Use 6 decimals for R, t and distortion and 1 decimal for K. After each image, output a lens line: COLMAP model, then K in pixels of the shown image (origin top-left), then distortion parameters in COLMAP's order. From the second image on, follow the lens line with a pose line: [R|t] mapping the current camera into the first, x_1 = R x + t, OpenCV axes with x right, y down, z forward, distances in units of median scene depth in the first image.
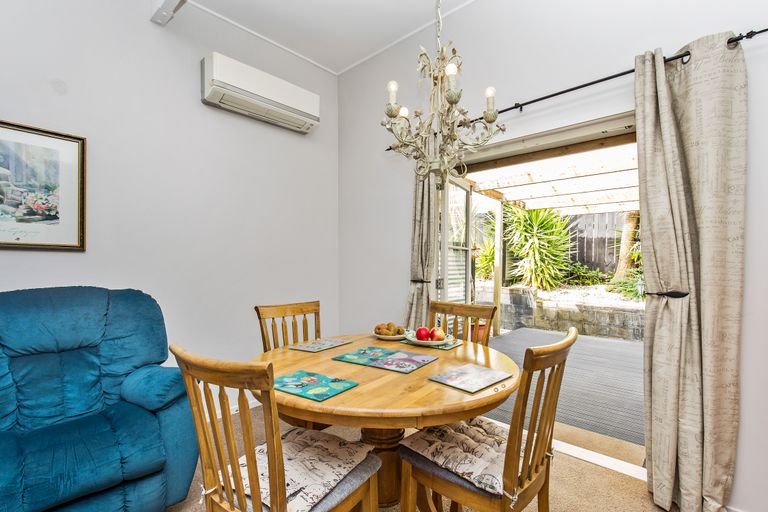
lens RADIAL K [[359.0, 0, 399.0], [0, 359.0, 271.8], [0, 0, 1]] dist [0.009518, -0.000658]
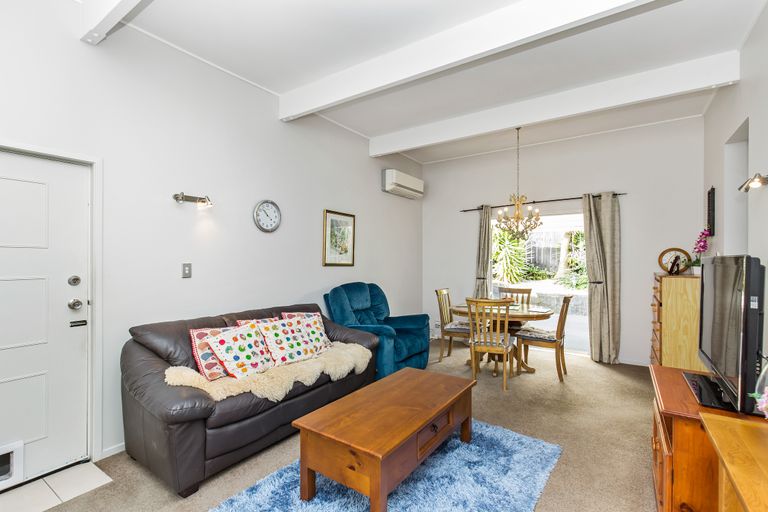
lens RADIAL K [[359.0, 0, 392.0], [0, 359.0, 255.4], [0, 0, 1]] dist [0.009518, -0.000658]
pose [[0.988496, -0.000073, 0.151246, -0.978184], [0.005790, 0.999285, -0.037361, -0.040142], [-0.151135, 0.037807, 0.987790, -1.199324]]
